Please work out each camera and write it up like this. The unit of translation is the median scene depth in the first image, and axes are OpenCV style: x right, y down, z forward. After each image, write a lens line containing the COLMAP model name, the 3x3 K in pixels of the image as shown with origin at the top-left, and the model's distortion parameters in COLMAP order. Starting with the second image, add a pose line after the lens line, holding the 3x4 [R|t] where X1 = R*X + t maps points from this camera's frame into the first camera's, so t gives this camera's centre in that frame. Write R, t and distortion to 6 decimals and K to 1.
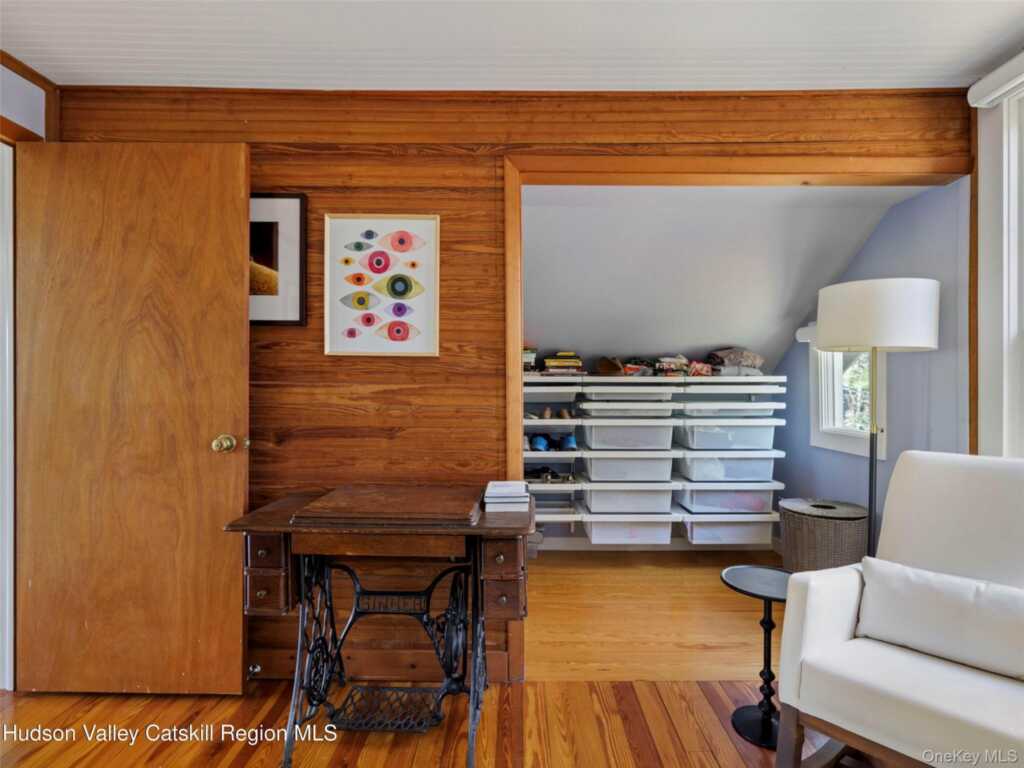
lens RADIAL K [[521.1, 0, 514.7], [0, 521.1, 389.9], [0, 0, 1]] dist [-0.003478, 0.000403]
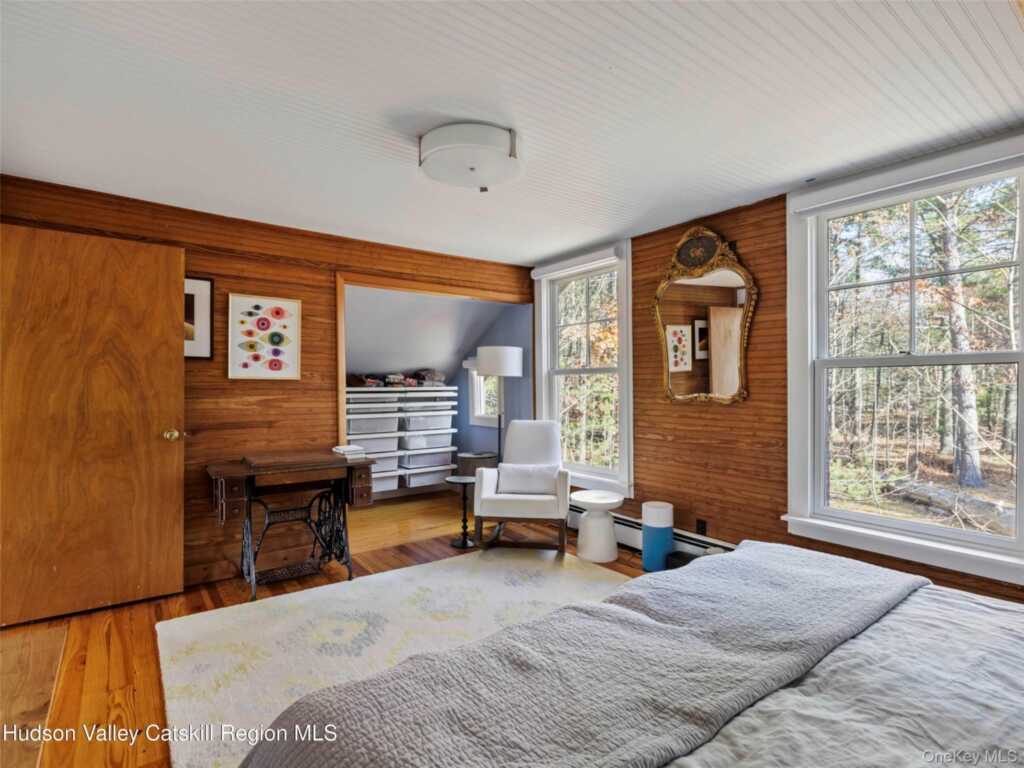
lens RADIAL K [[521.1, 0, 514.7], [0, 521.1, 389.9], [0, 0, 1]] dist [-0.003478, 0.000403]
pose [[0.793733, -0.009452, 0.608193, -0.640019], [0.011374, 0.999935, 0.000696, -0.022097], [-0.608160, 0.006366, 0.793789, -0.839173]]
